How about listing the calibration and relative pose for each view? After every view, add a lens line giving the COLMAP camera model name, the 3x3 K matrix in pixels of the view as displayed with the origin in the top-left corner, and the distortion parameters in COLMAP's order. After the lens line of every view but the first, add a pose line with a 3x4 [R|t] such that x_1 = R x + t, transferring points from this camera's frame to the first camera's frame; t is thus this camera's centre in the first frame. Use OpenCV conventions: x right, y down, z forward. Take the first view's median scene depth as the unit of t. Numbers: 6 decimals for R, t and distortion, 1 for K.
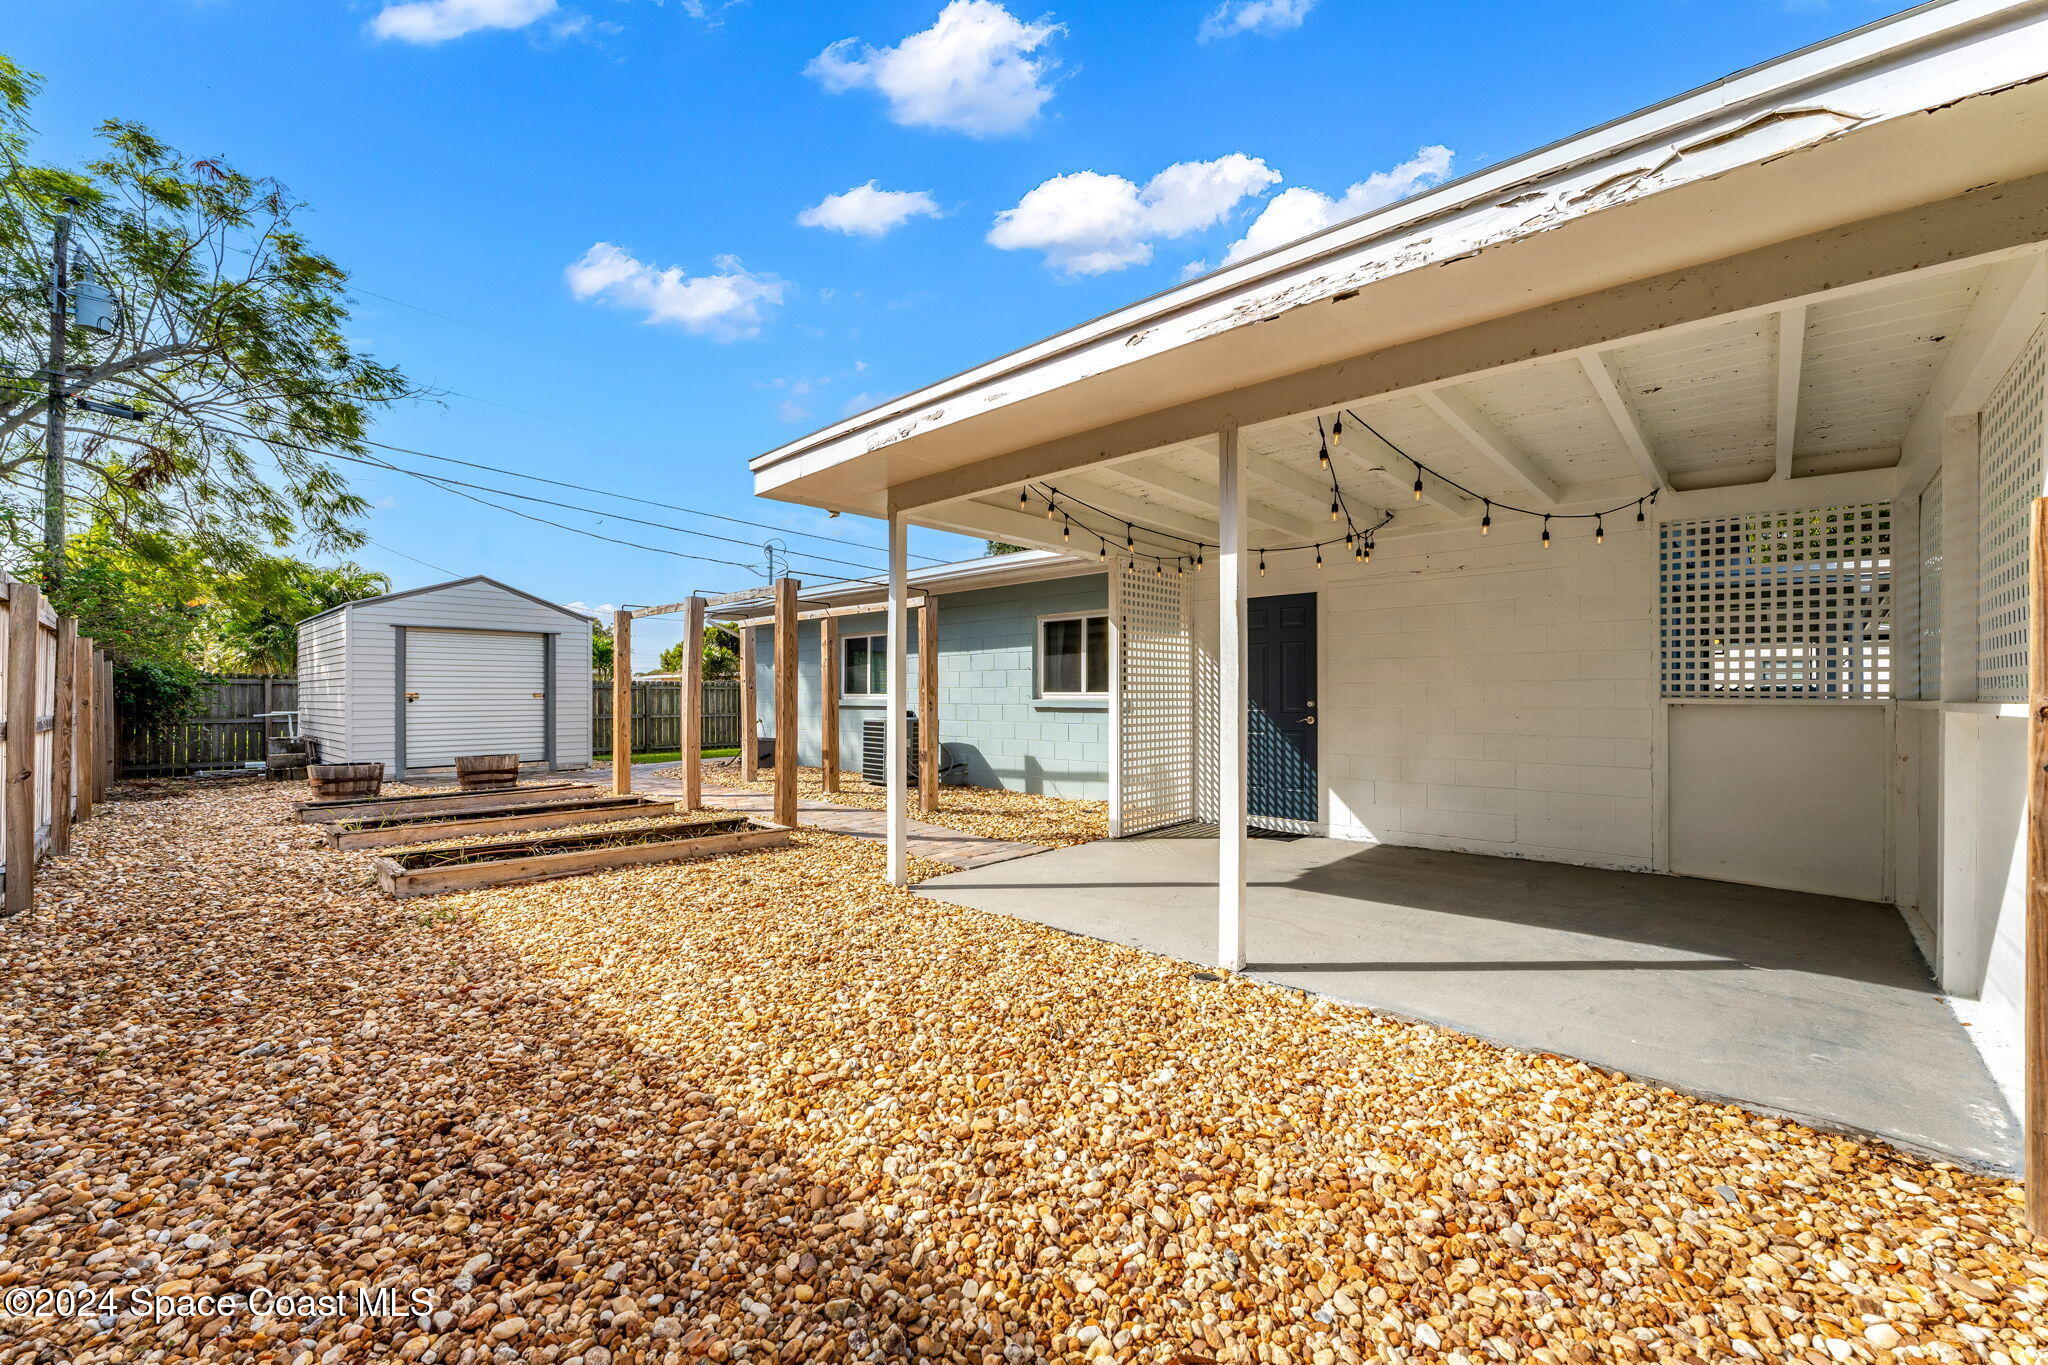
lens RADIAL K [[814.9, 0, 1016.7], [0, 814.9, 688.0], [0, 0, 1]] dist [-0.000268, -0.000004]
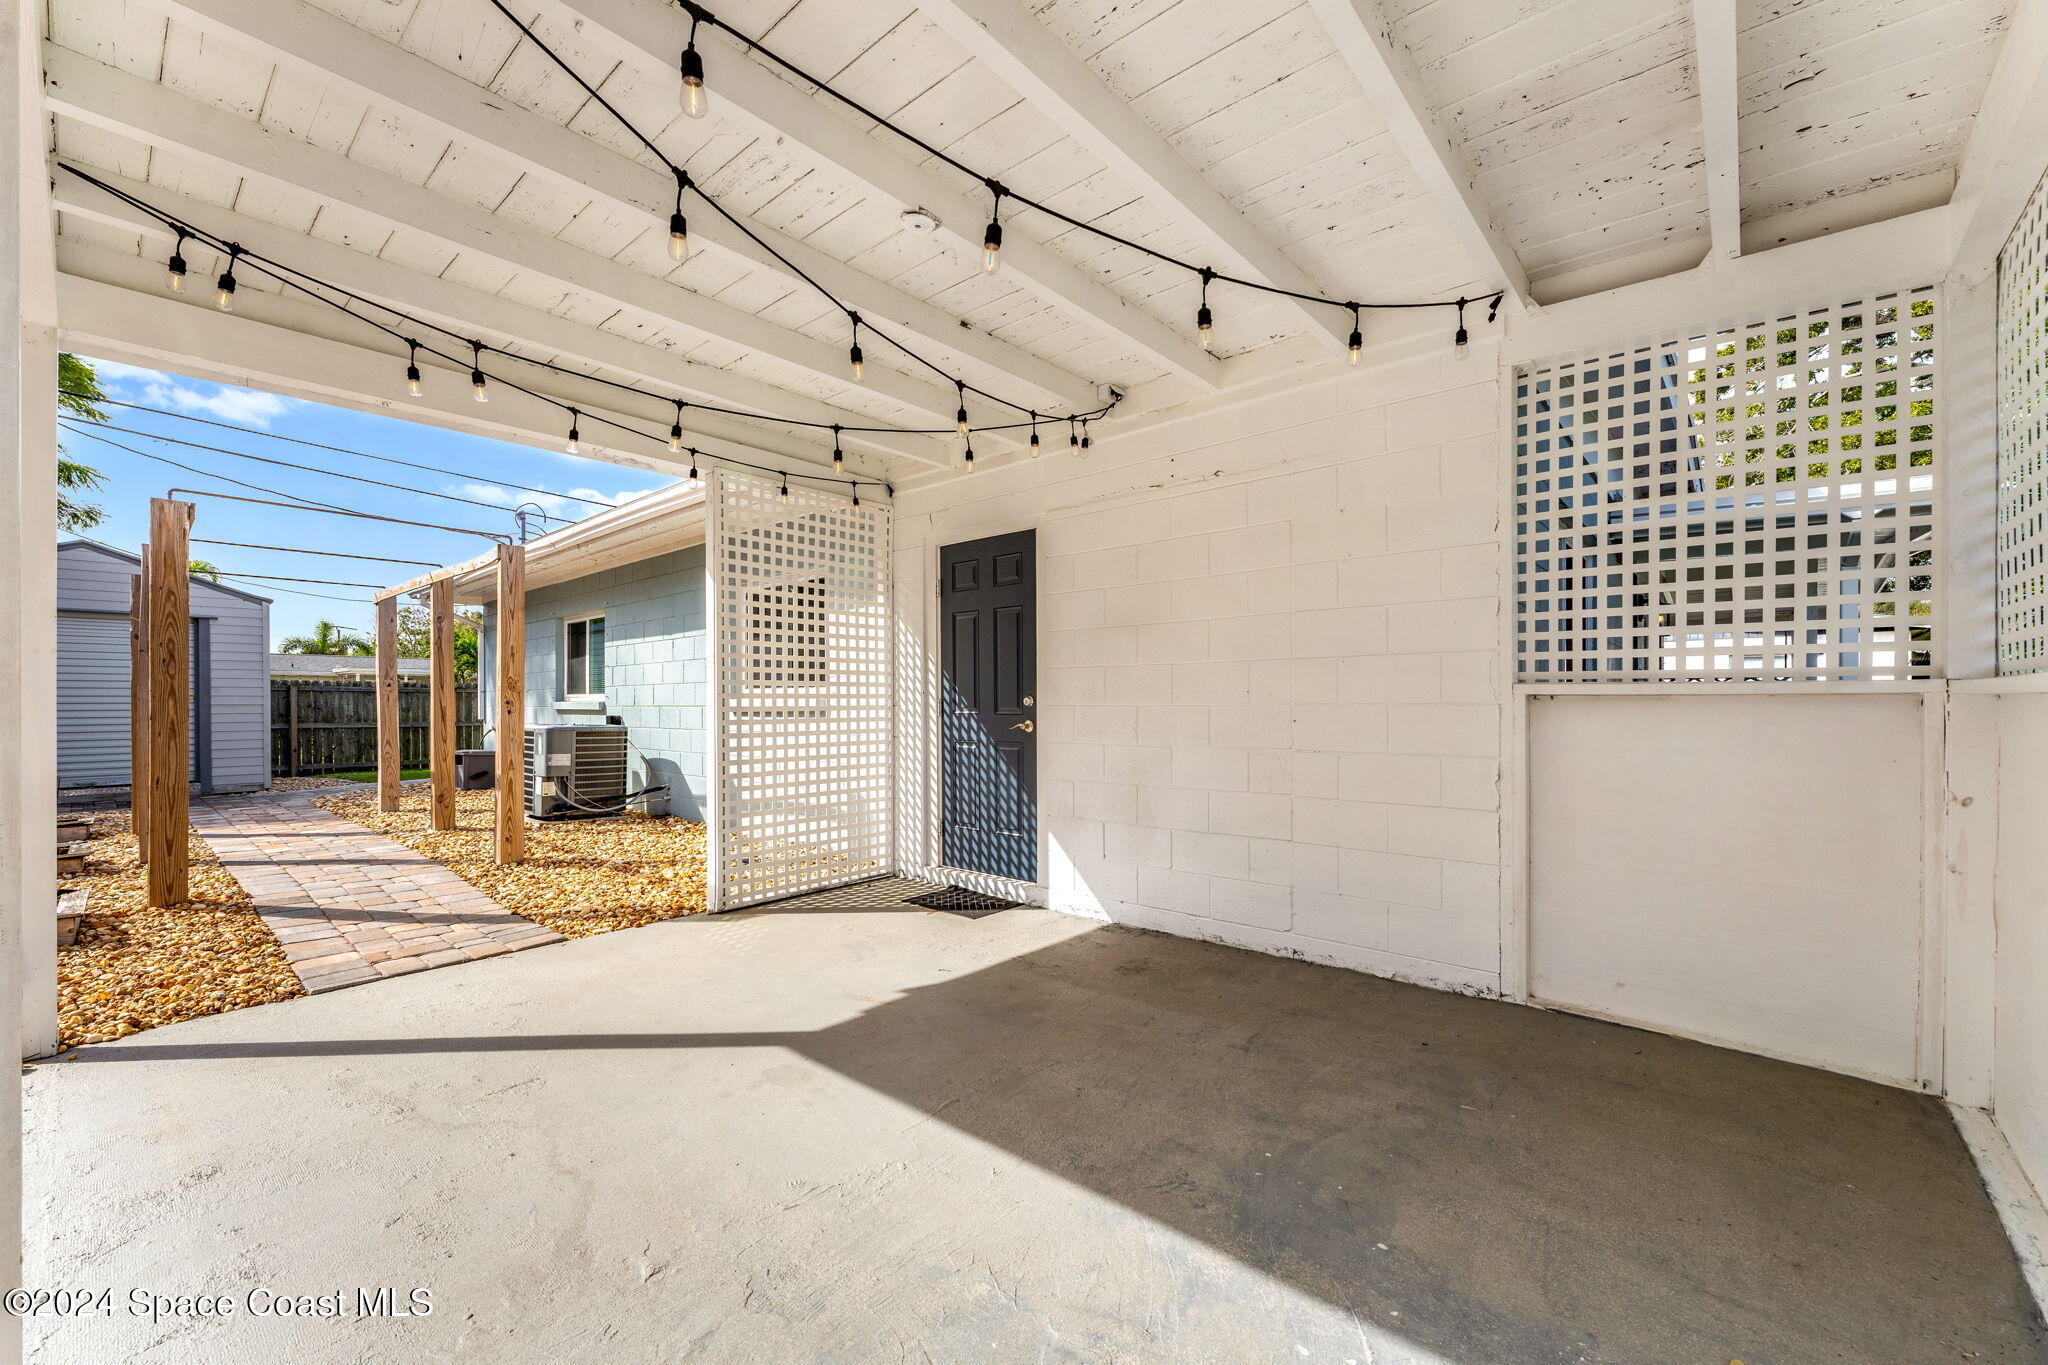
lens RADIAL K [[814.9, 0, 1030.7], [0, 814.9, 697.6], [0, 0, 1]] dist [-0.000268, -0.000004]
pose [[0.999639, -0.003004, 0.026690, 0.404861], [0.002862, 0.999981, 0.005375, 0.015552], [-0.026706, -0.005296, 0.999629, 0.412357]]
